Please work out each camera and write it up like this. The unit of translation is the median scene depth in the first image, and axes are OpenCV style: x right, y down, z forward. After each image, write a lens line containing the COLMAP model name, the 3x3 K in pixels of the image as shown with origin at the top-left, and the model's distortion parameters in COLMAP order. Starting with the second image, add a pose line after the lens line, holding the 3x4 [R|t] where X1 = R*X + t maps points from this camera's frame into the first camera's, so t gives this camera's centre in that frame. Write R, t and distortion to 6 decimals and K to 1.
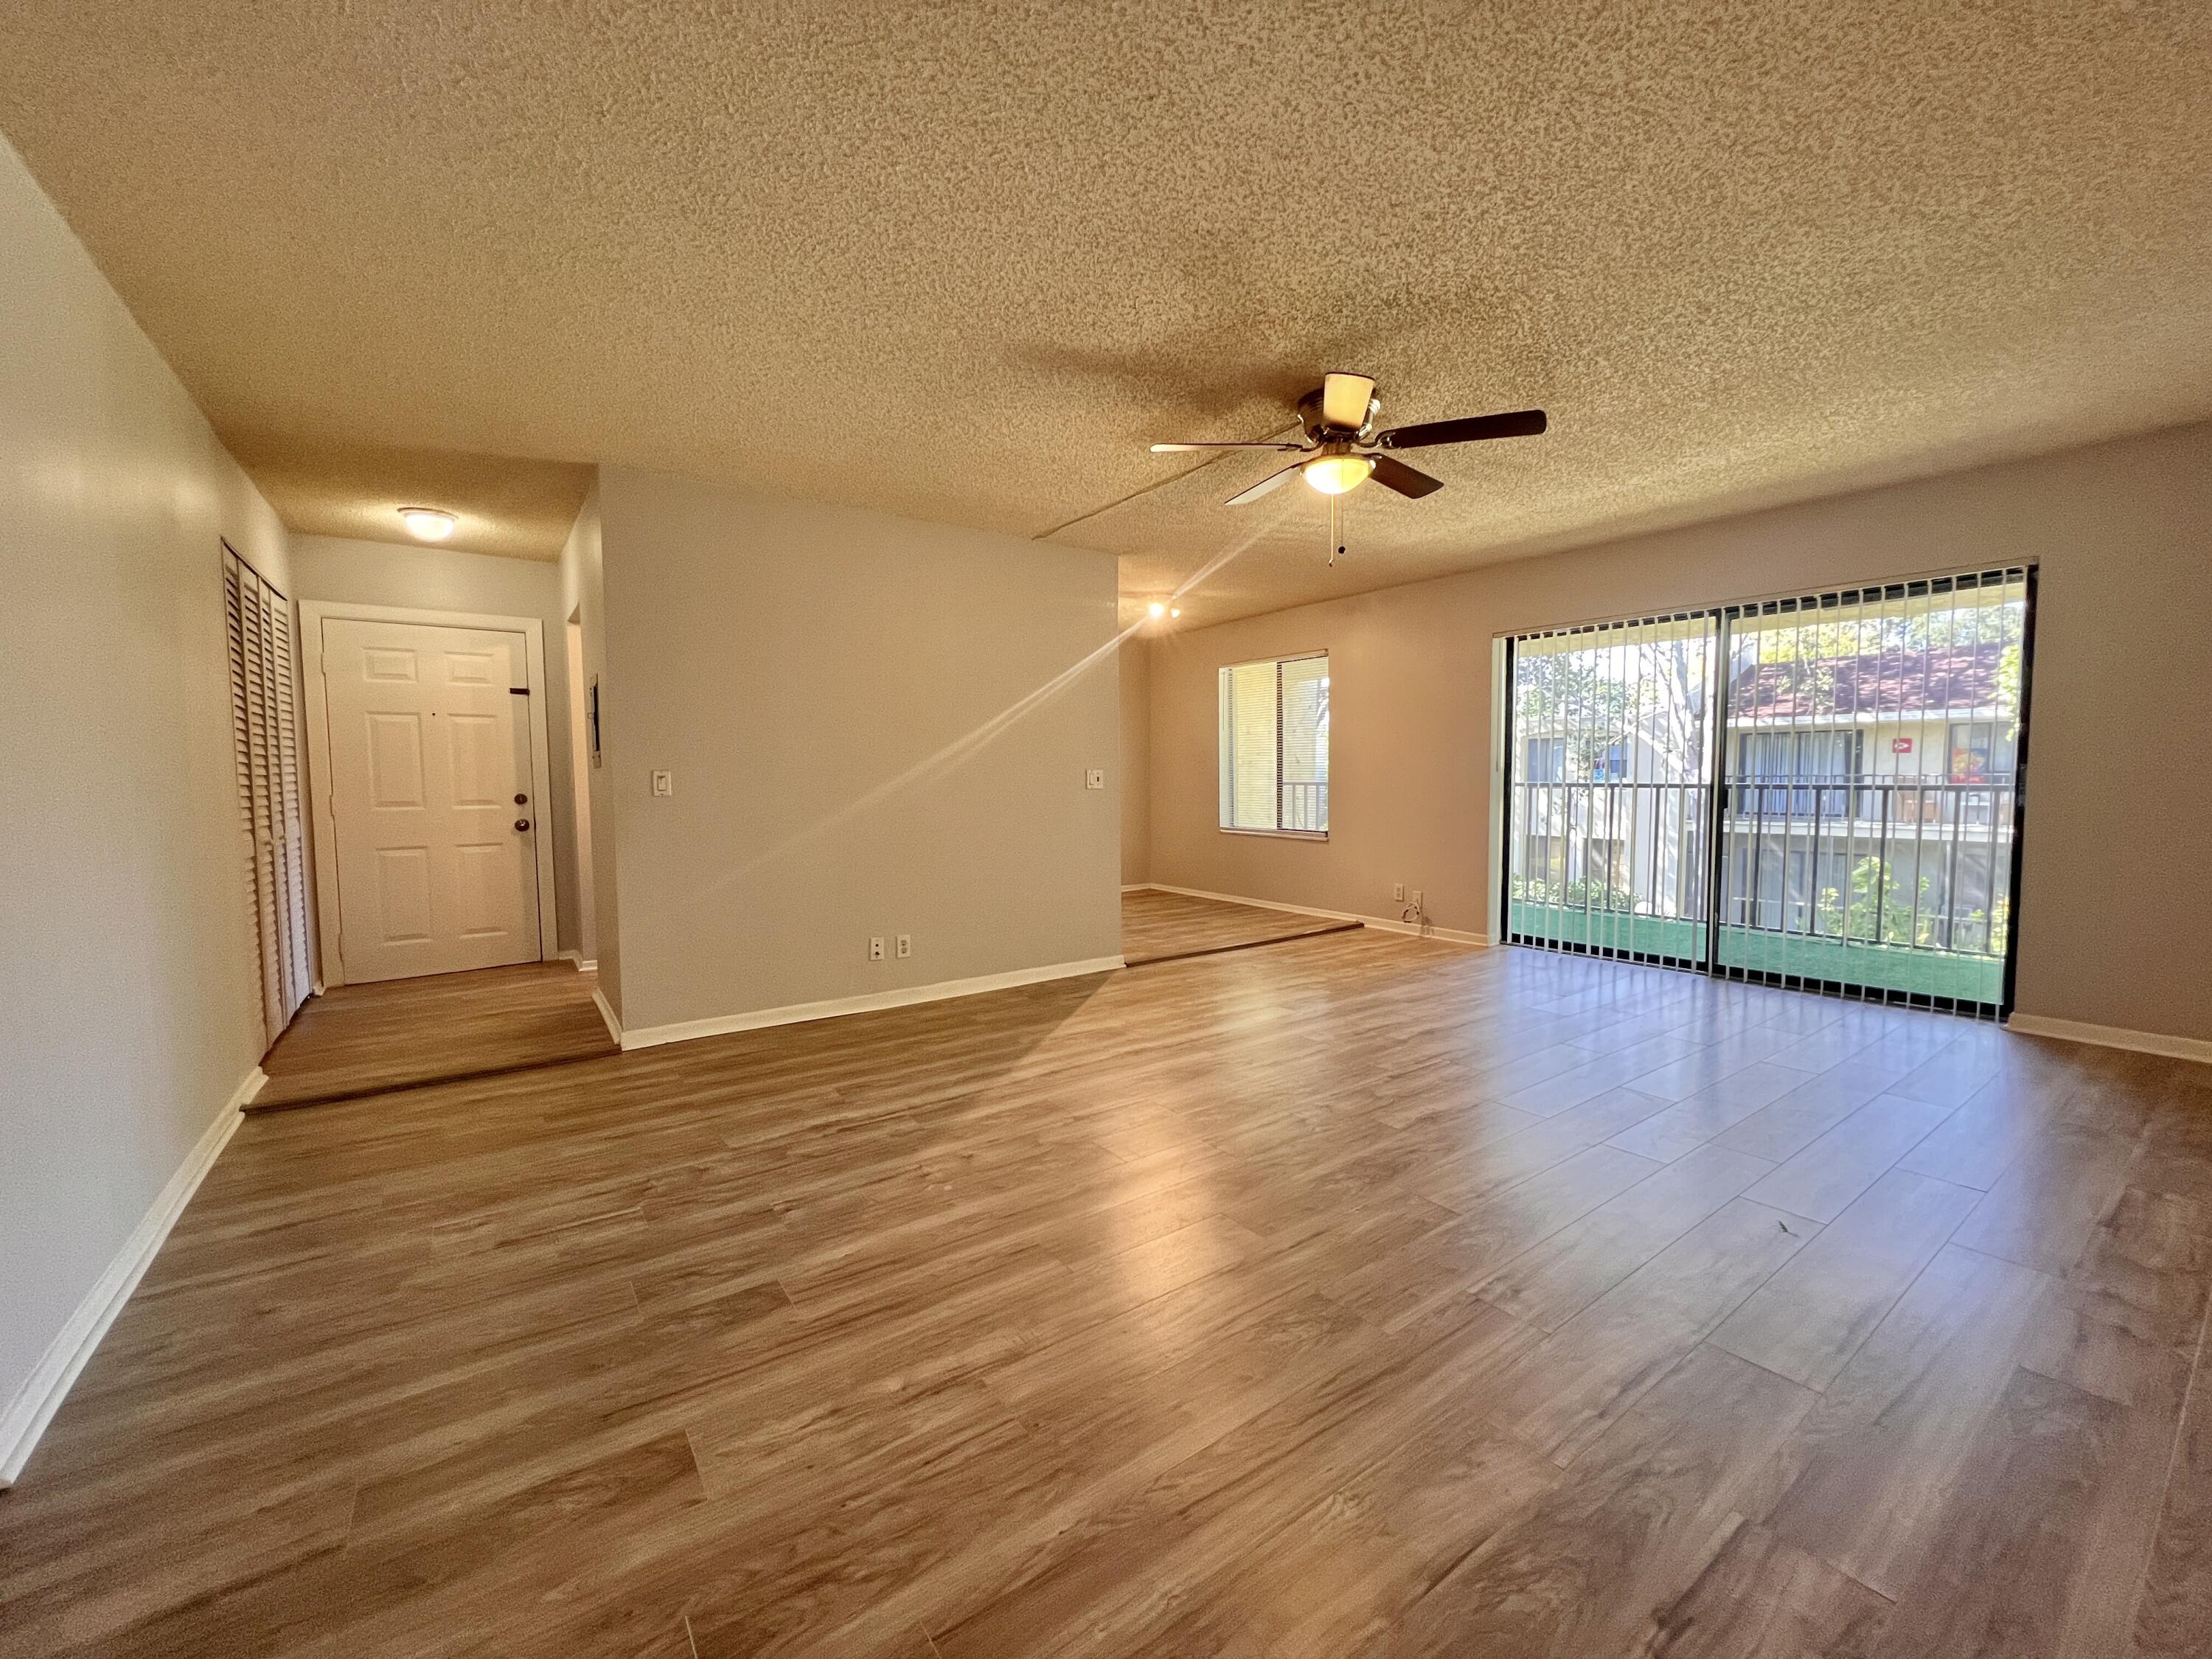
lens RADIAL K [[880.5, 0, 1110.3], [0, 880.5, 830.6], [0, 0, 1]] dist [0.001448, -0.000293]
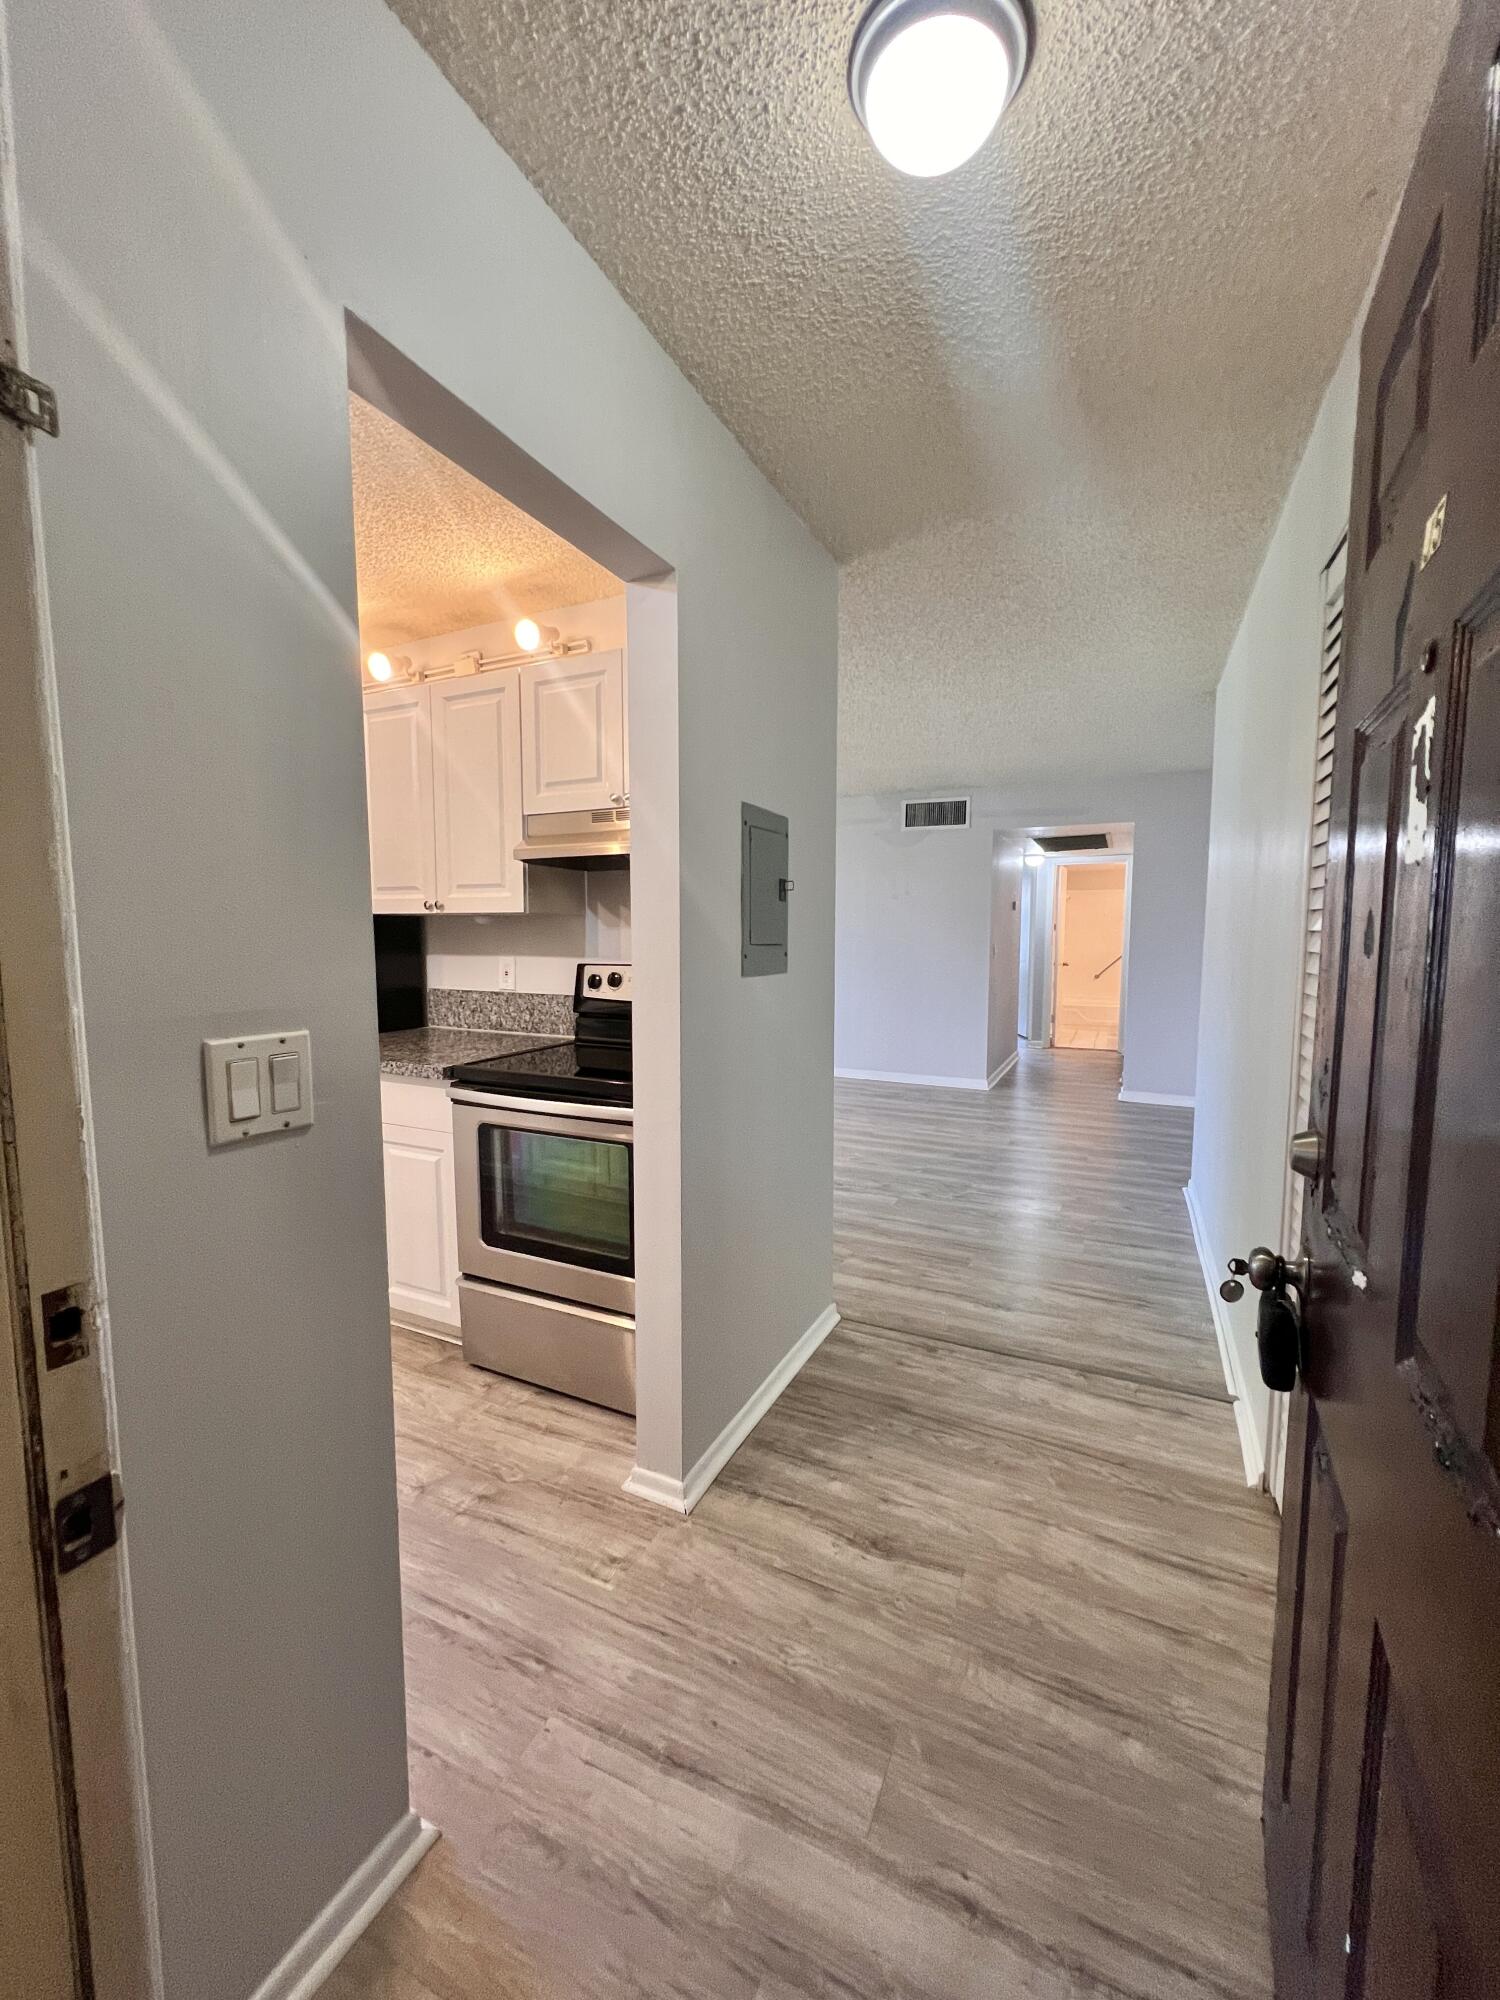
lens RADIAL K [[796.1, 0, 742.5], [0, 796.1, 992.5], [0, 0, 1]] dist [0.001448, -0.000293]
pose [[-0.471324, -0.058997, 0.879985, -1.246319], [0.065300, 0.992687, 0.101528, -0.137303], [-0.879539, 0.105316, -0.464025, 1.518631]]
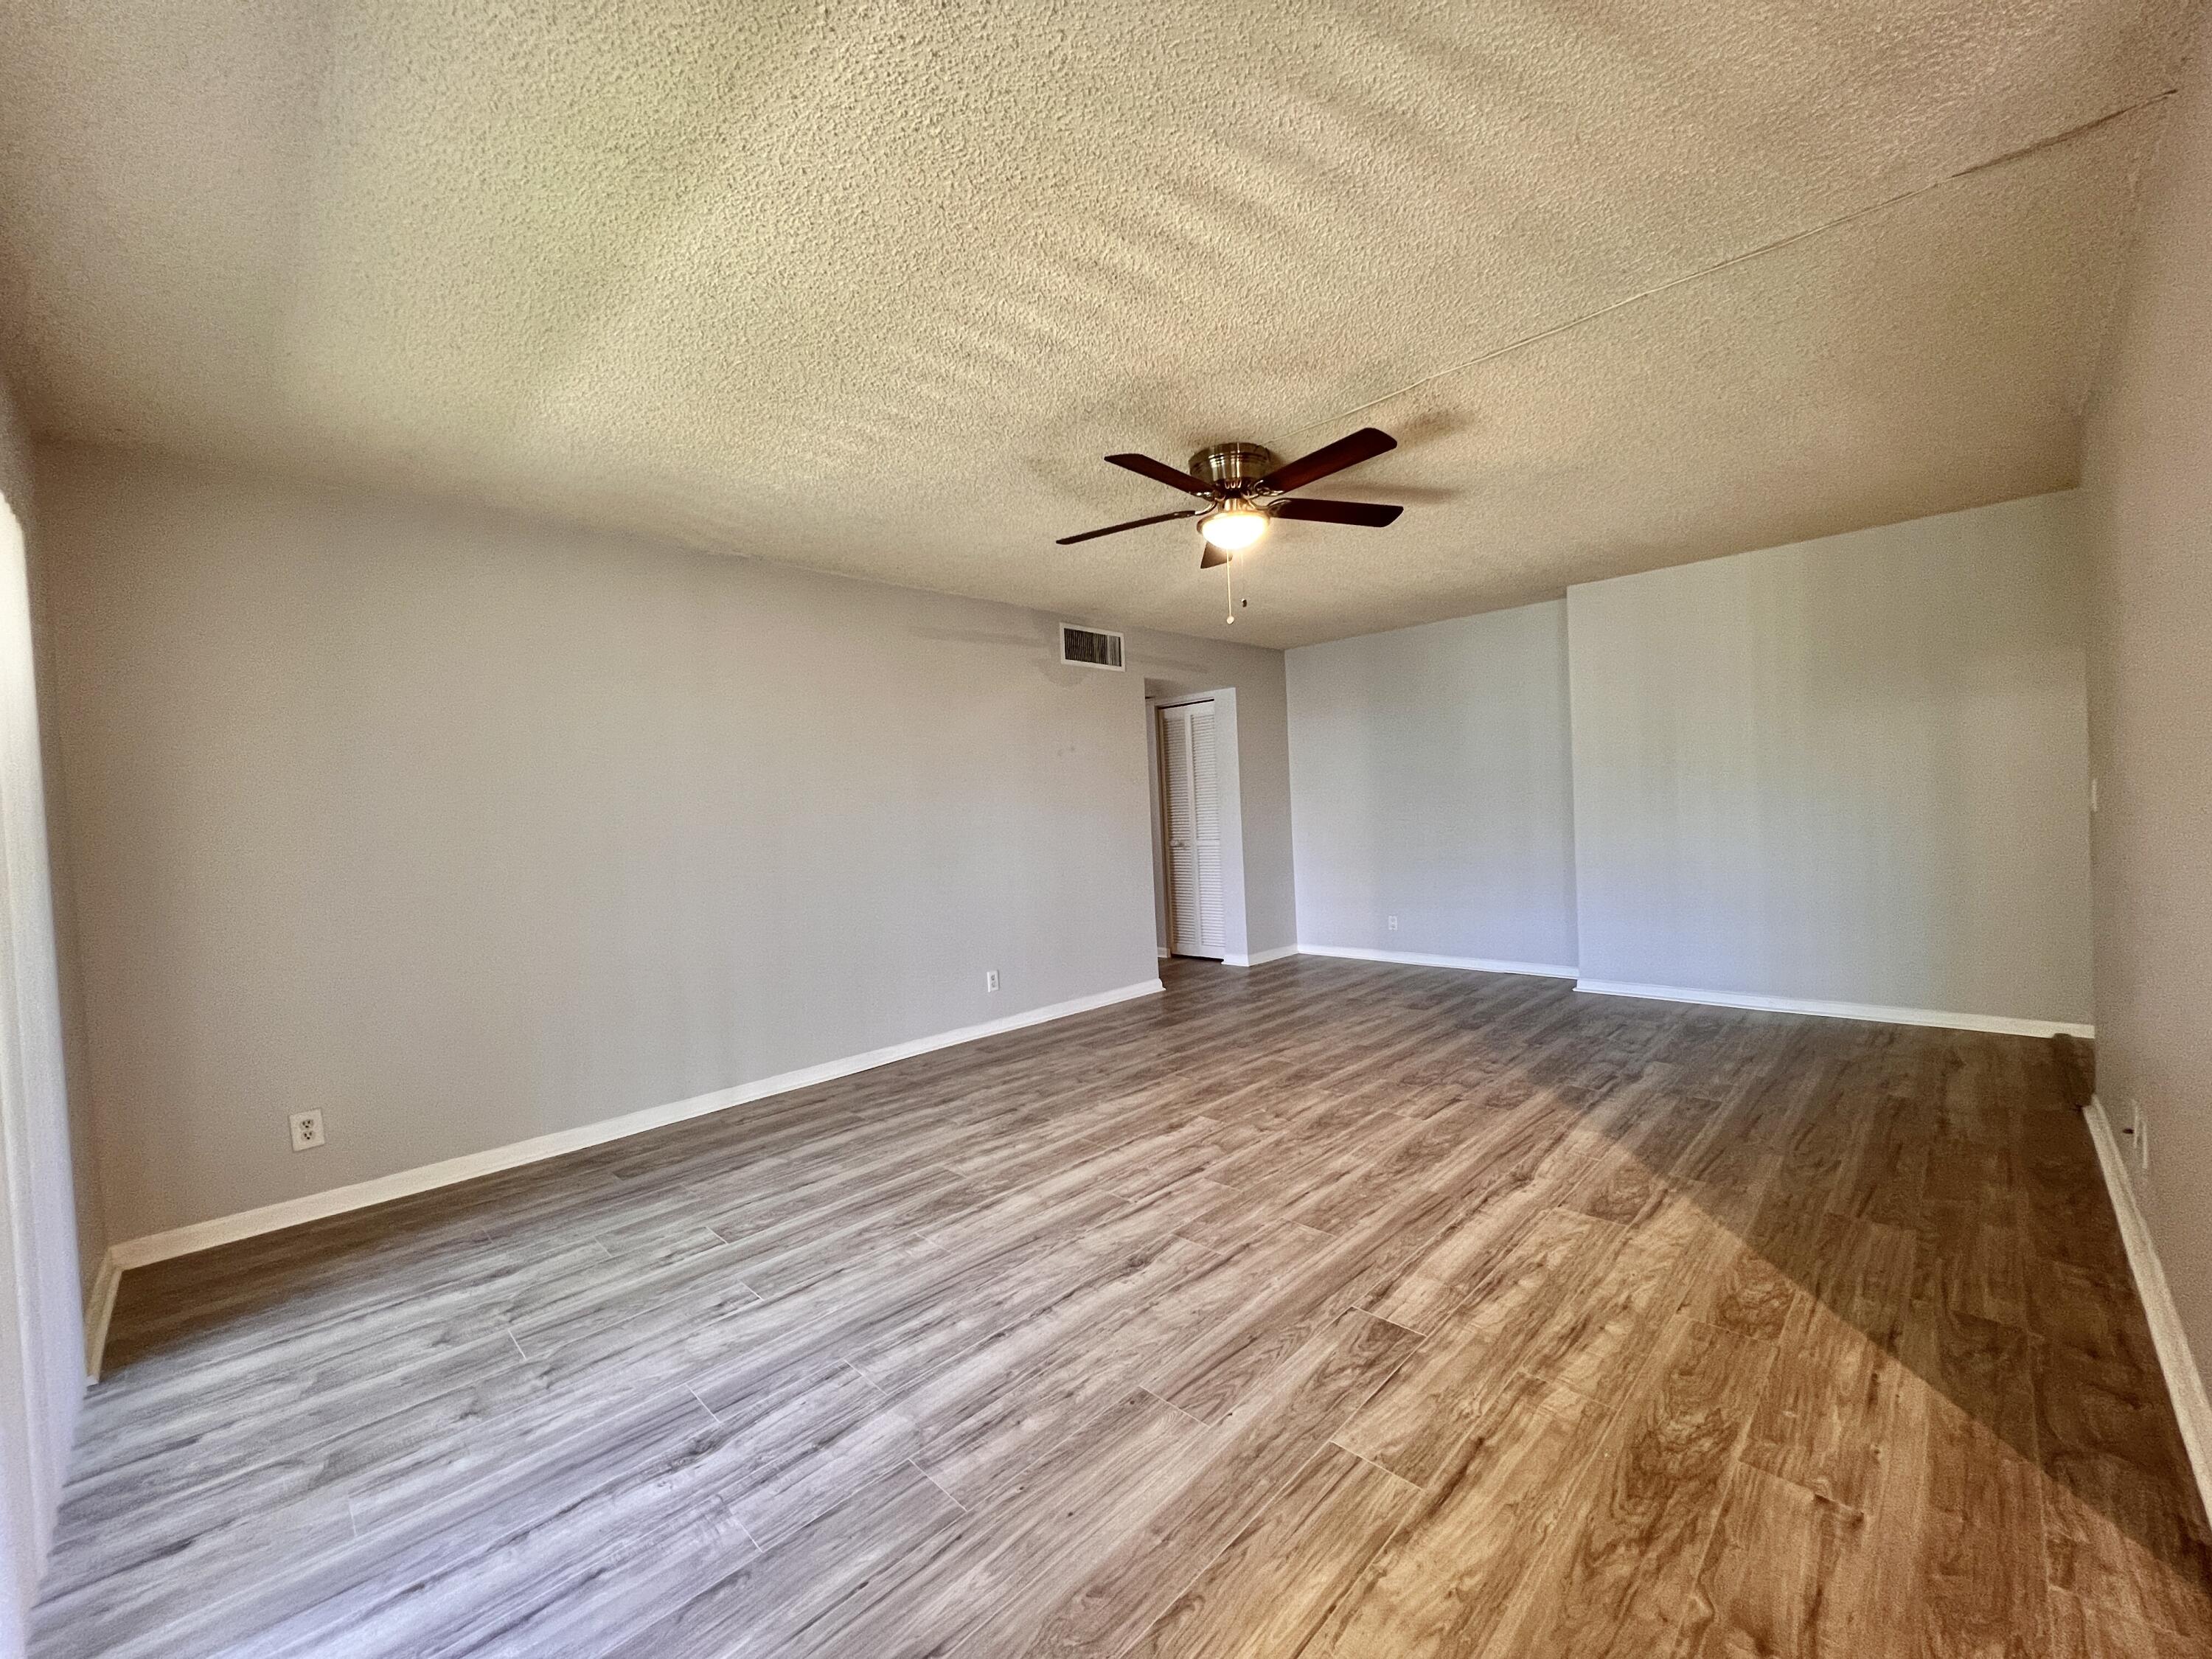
lens RADIAL K [[880.5, 0, 1105.8], [0, 880.5, 836.5], [0, 0, 1]] dist [0.001448, -0.000293]
pose [[-0.985220, 0.060180, -0.160373, 0.532138], [0.045338, 0.994477, 0.094653, -0.146792], [0.165183, 0.085983, -0.982508, 1.813275]]
